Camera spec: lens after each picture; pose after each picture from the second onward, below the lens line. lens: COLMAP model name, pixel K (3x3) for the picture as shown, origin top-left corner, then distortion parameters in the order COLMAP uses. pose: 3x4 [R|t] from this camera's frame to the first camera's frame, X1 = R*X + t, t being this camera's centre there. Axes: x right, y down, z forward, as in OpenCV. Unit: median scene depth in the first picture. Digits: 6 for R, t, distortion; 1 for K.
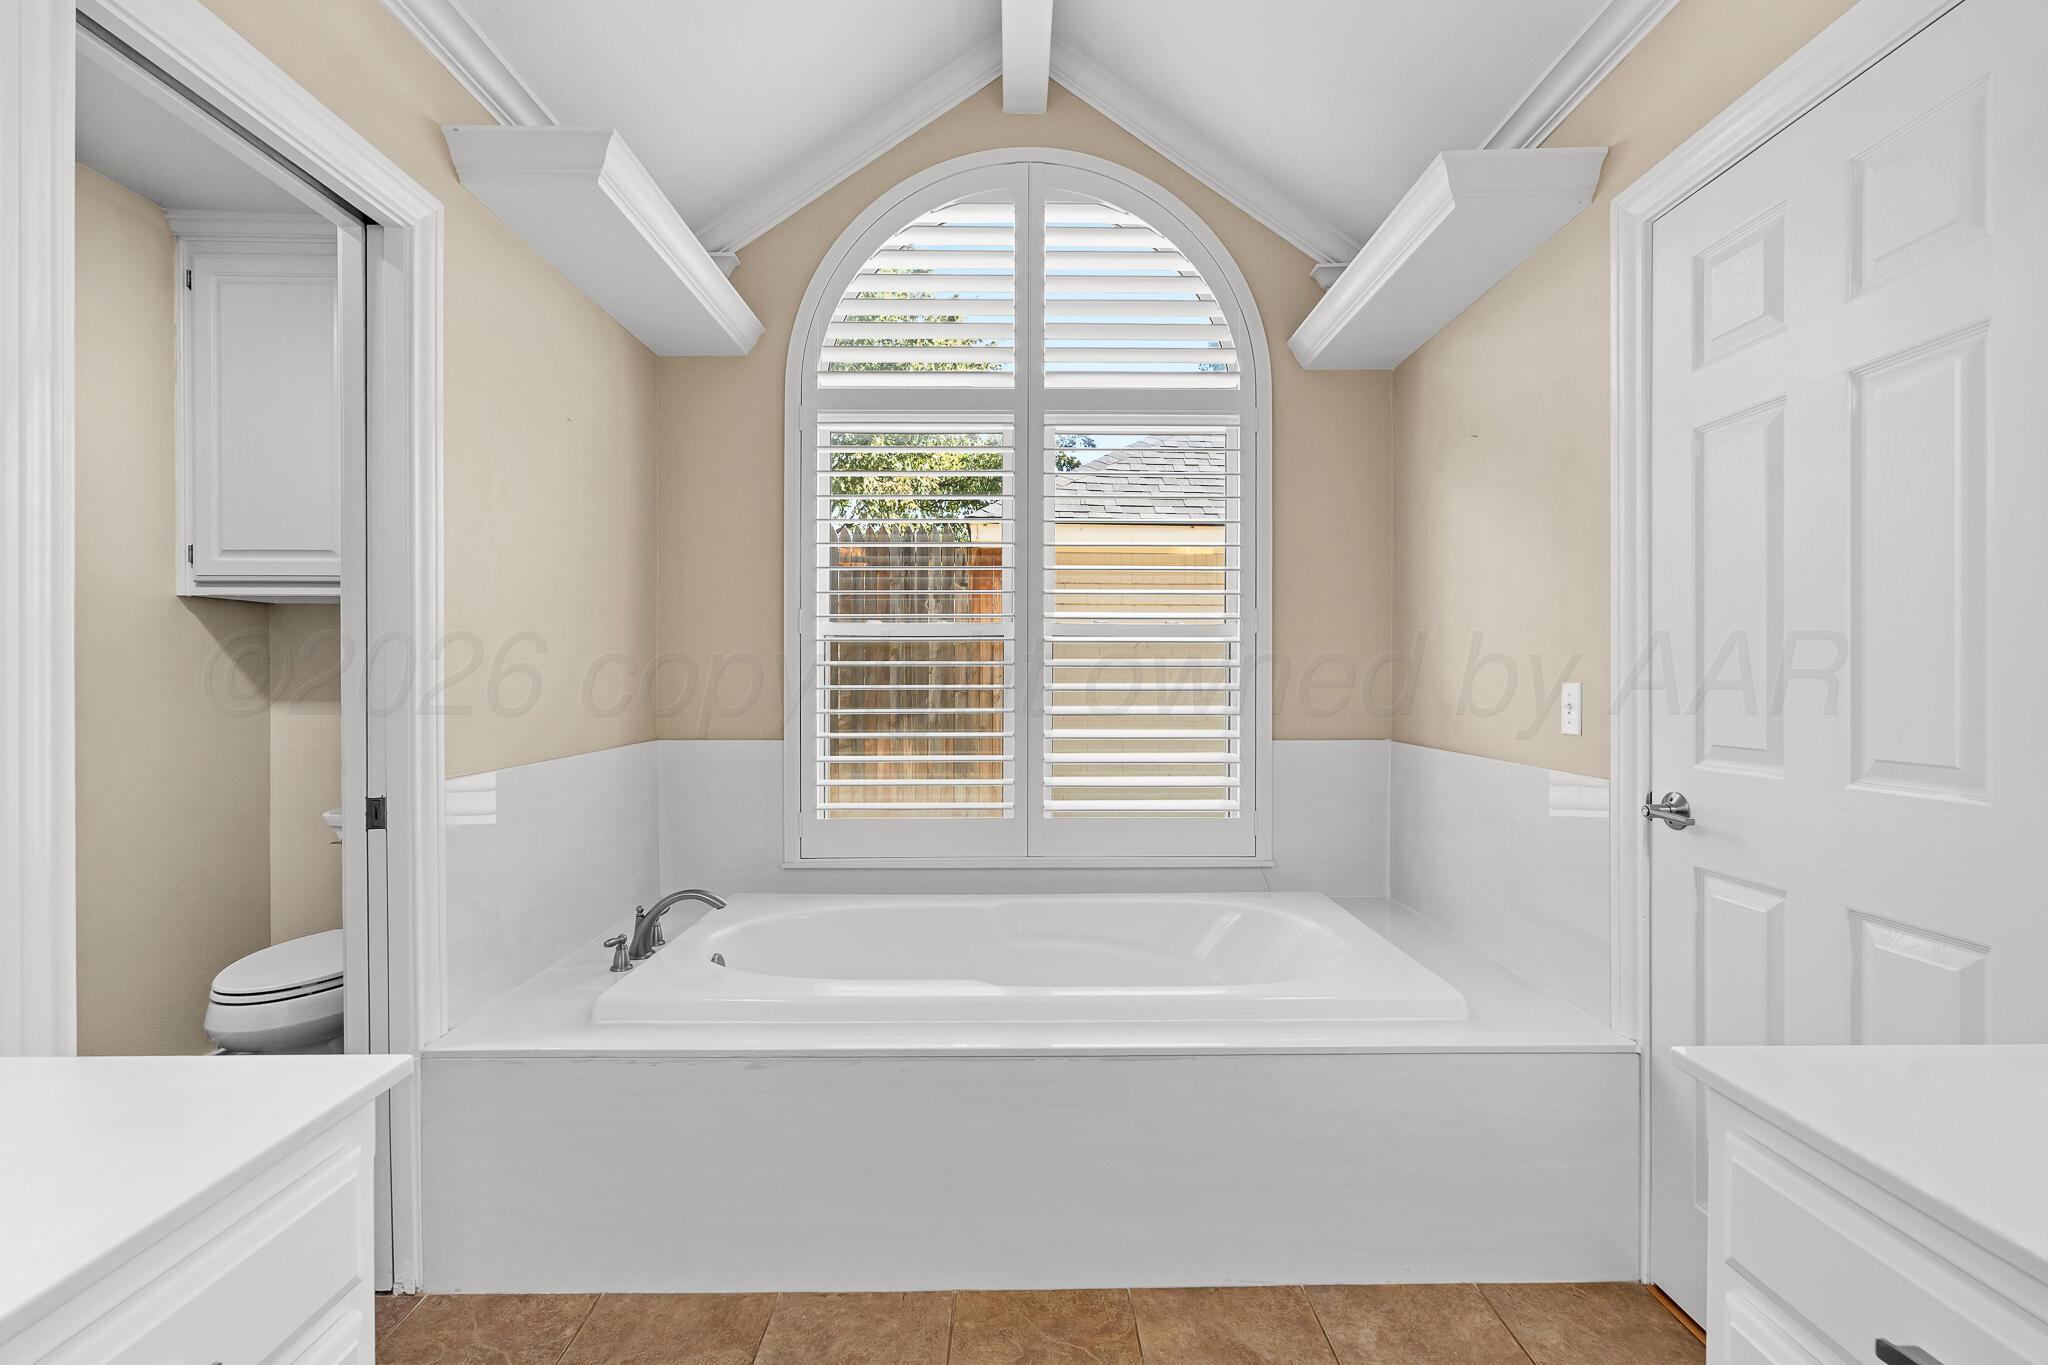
lens RADIAL K [[902.0, 0, 1024.8], [0, 902.0, 683.2], [0, 0, 1]] dist [-0.005377, 0.001066]
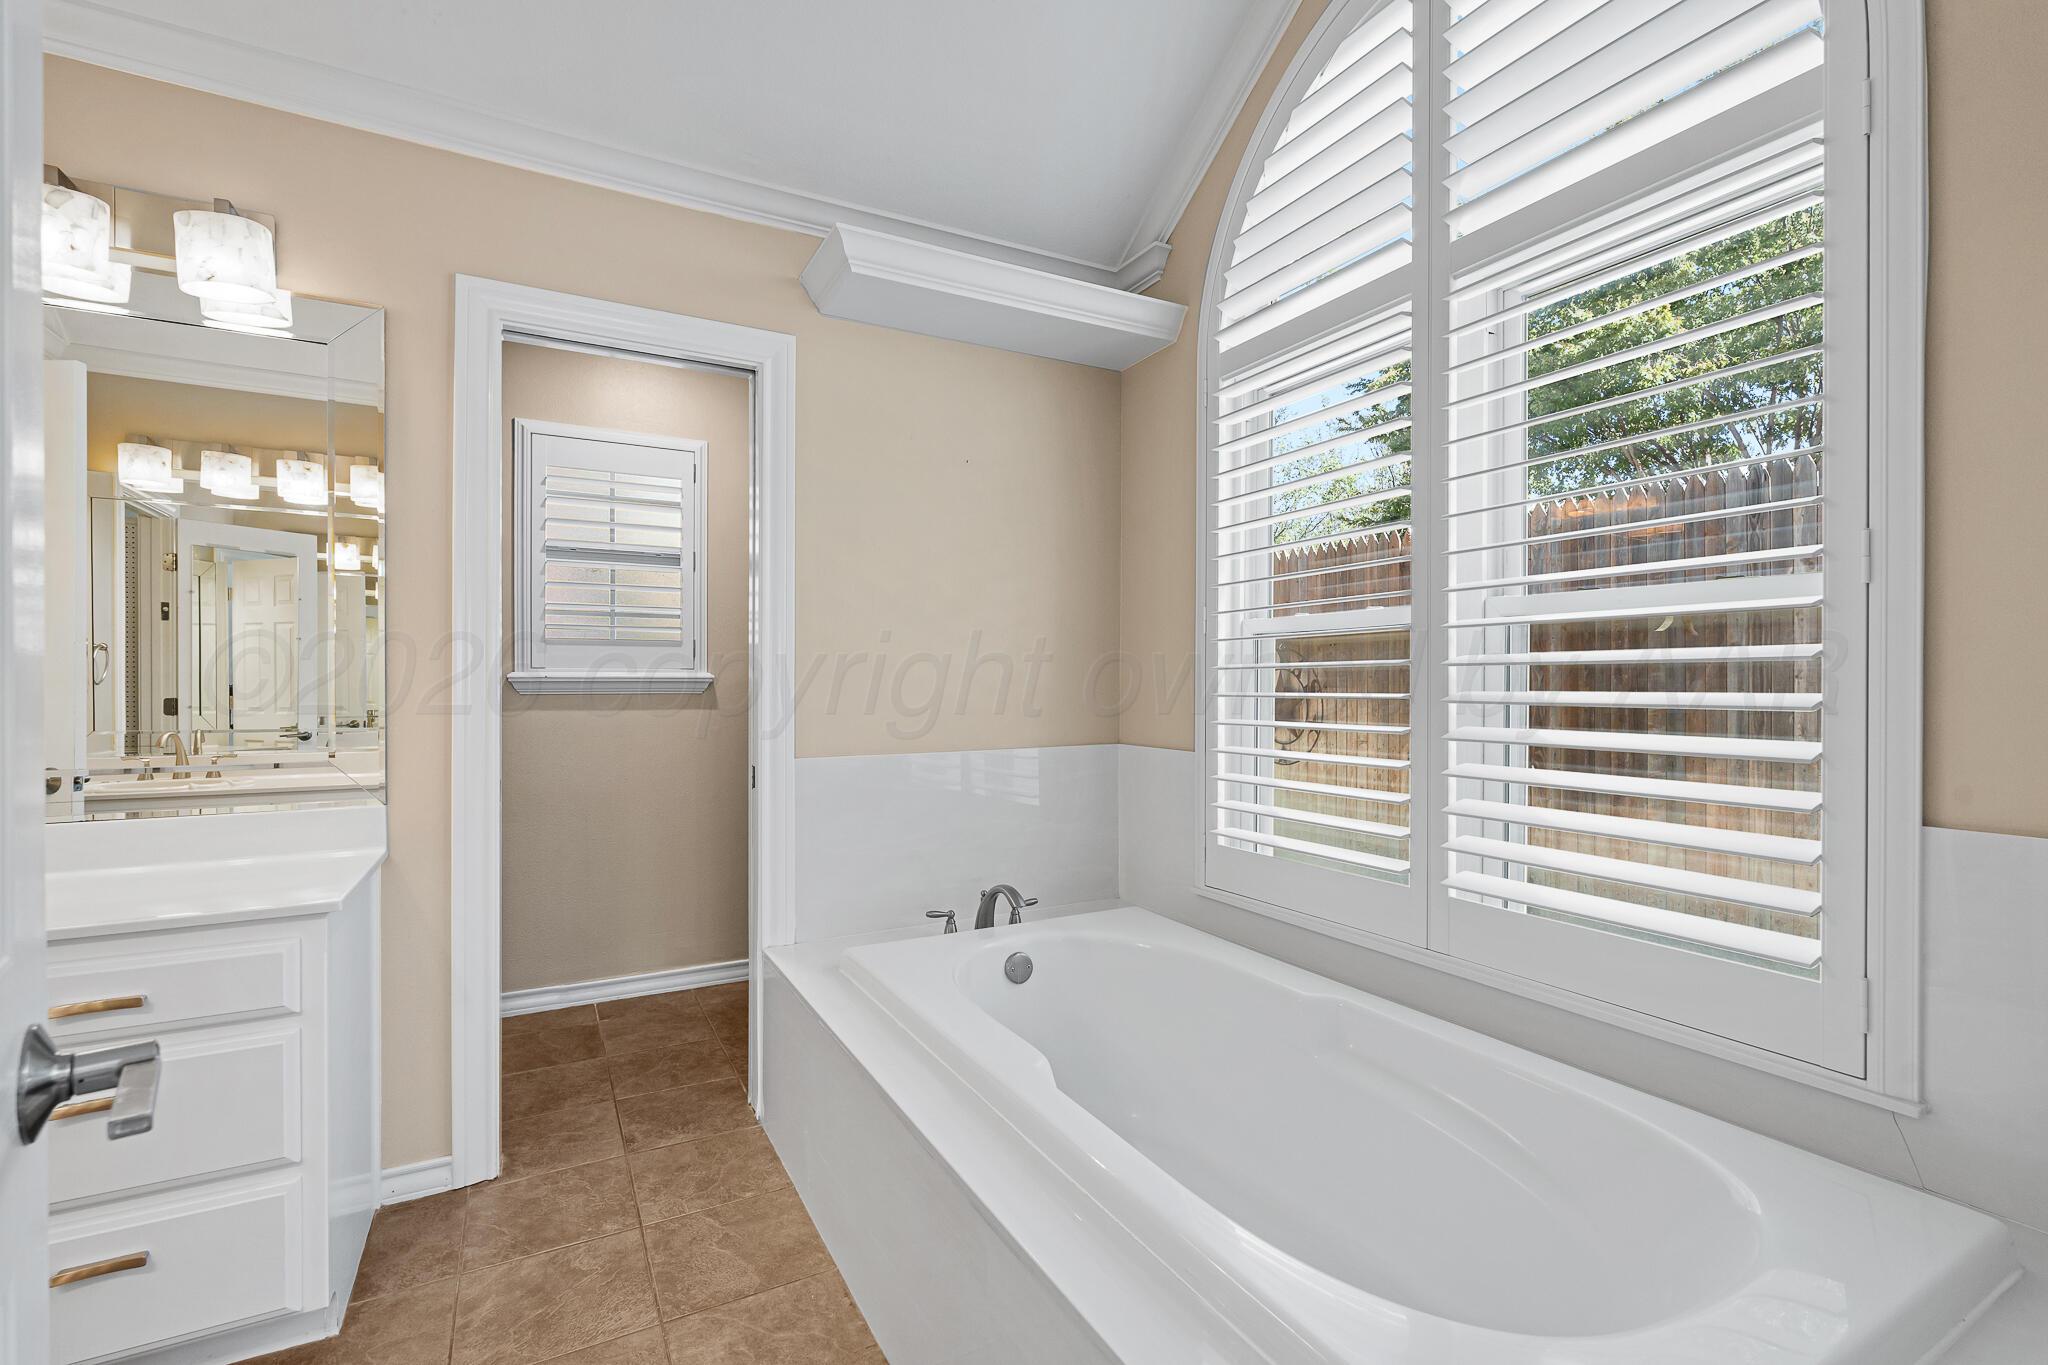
lens RADIAL K [[902.0, 0, 1013.2], [0, 902.0, 683.4], [0, 0, 1]] dist [-0.005377, 0.001066]
pose [[0.463168, -0.001553, -0.886269, 0.454040], [-0.003796, 0.999986, -0.003736, -0.001443], [0.886262, 0.005095, 0.463156, 0.415786]]
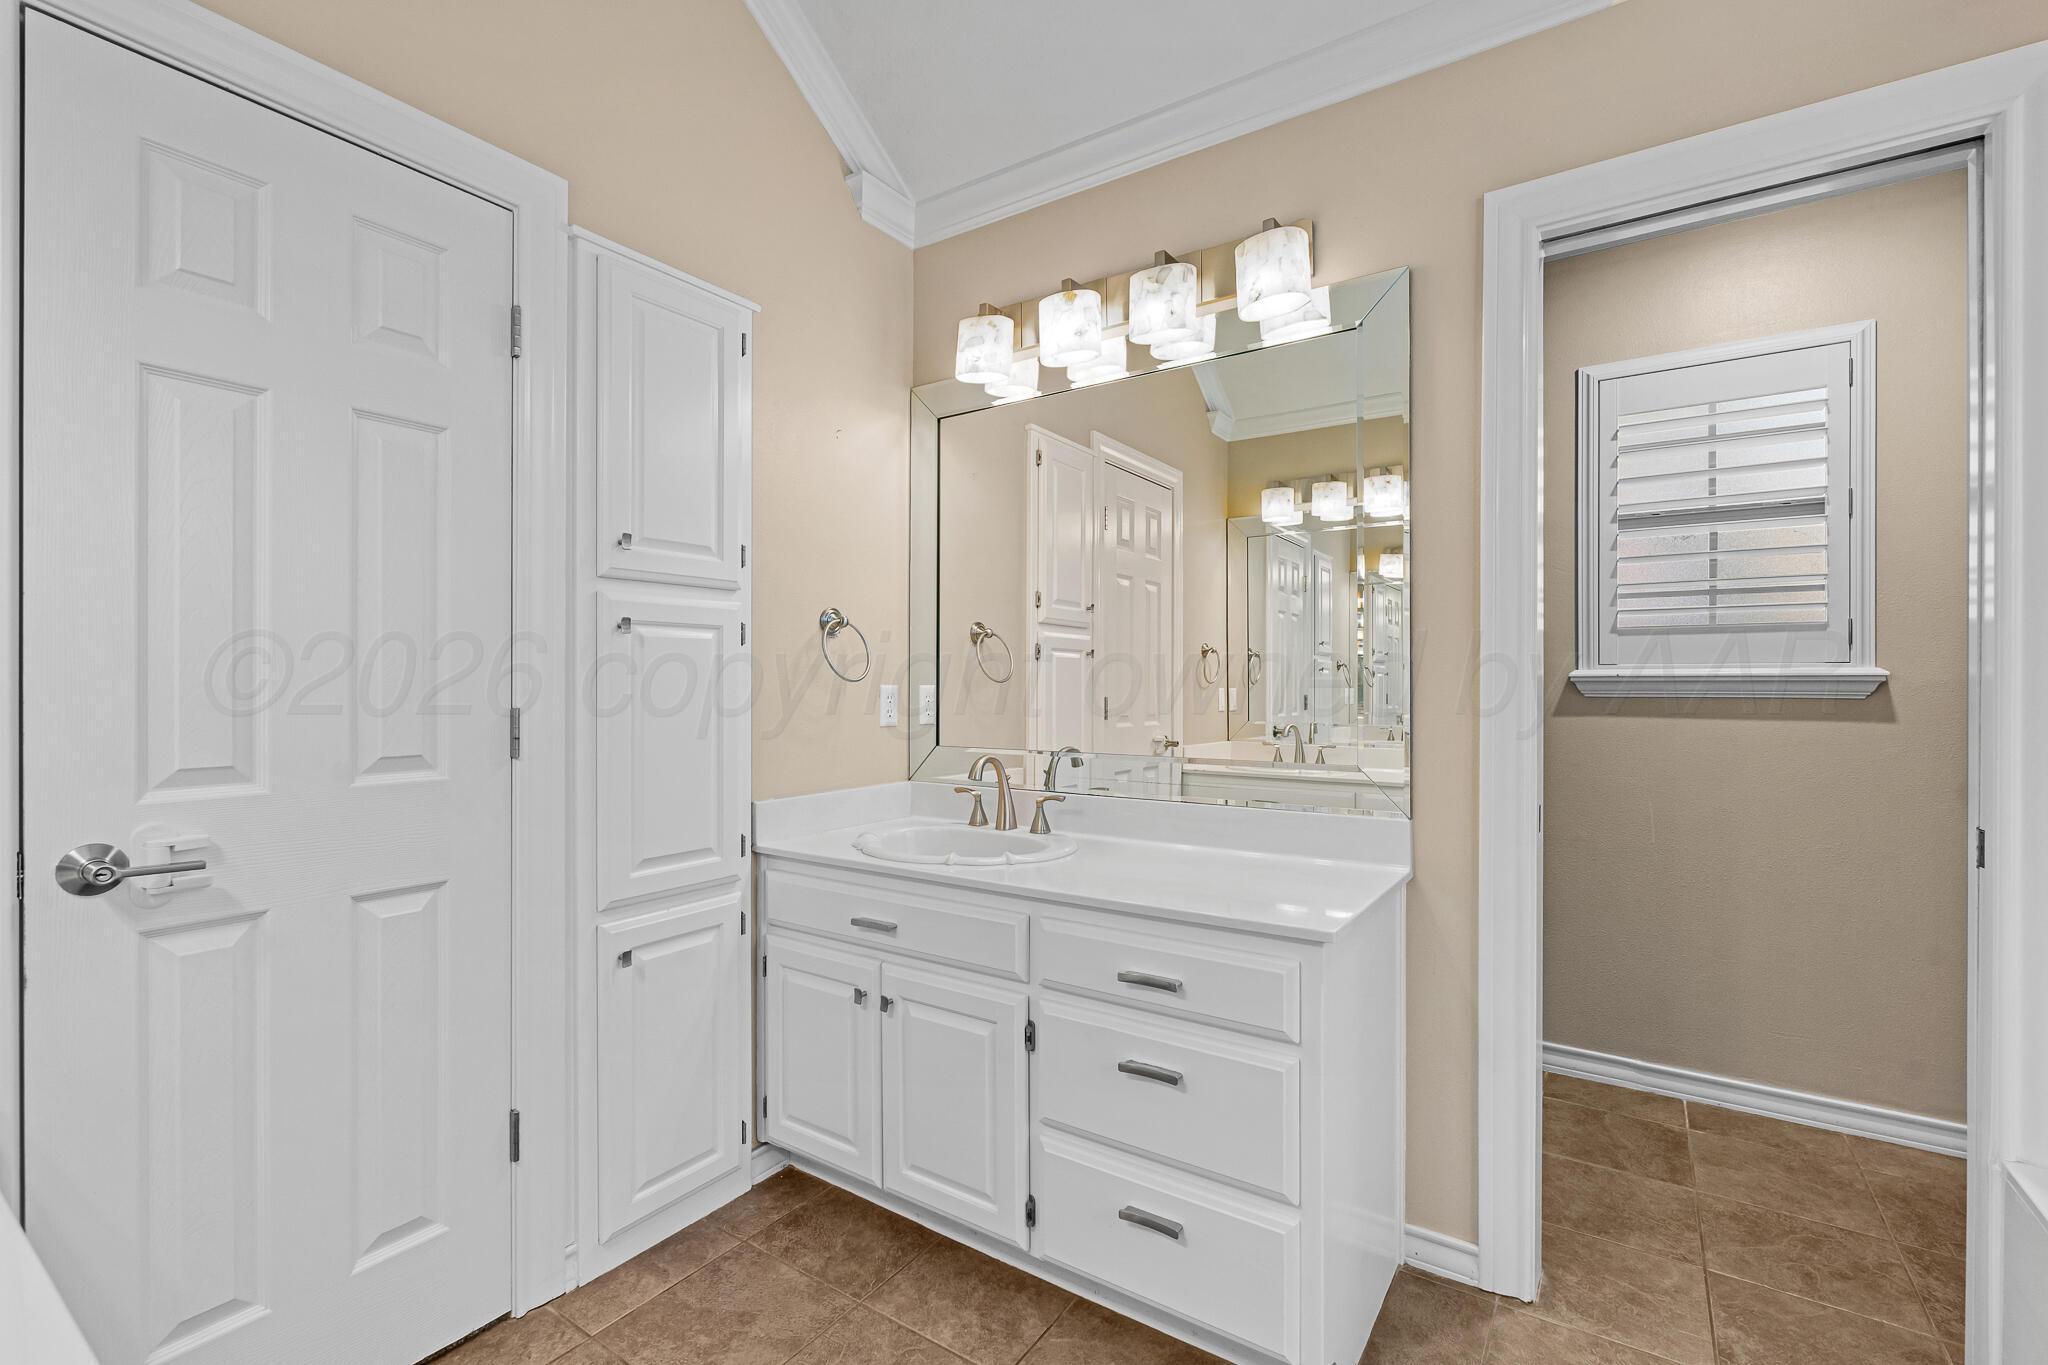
lens RADIAL K [[902.0, 0, 1026.4], [0, 902.0, 685.1], [0, 0, 1]] dist [-0.005377, 0.001066]
pose [[-0.566799, 0.000539, -0.823856, 0.369182], [-0.004275, 0.999984, 0.003595, -0.001974], [0.823845, 0.005560, -0.566788, 0.428814]]
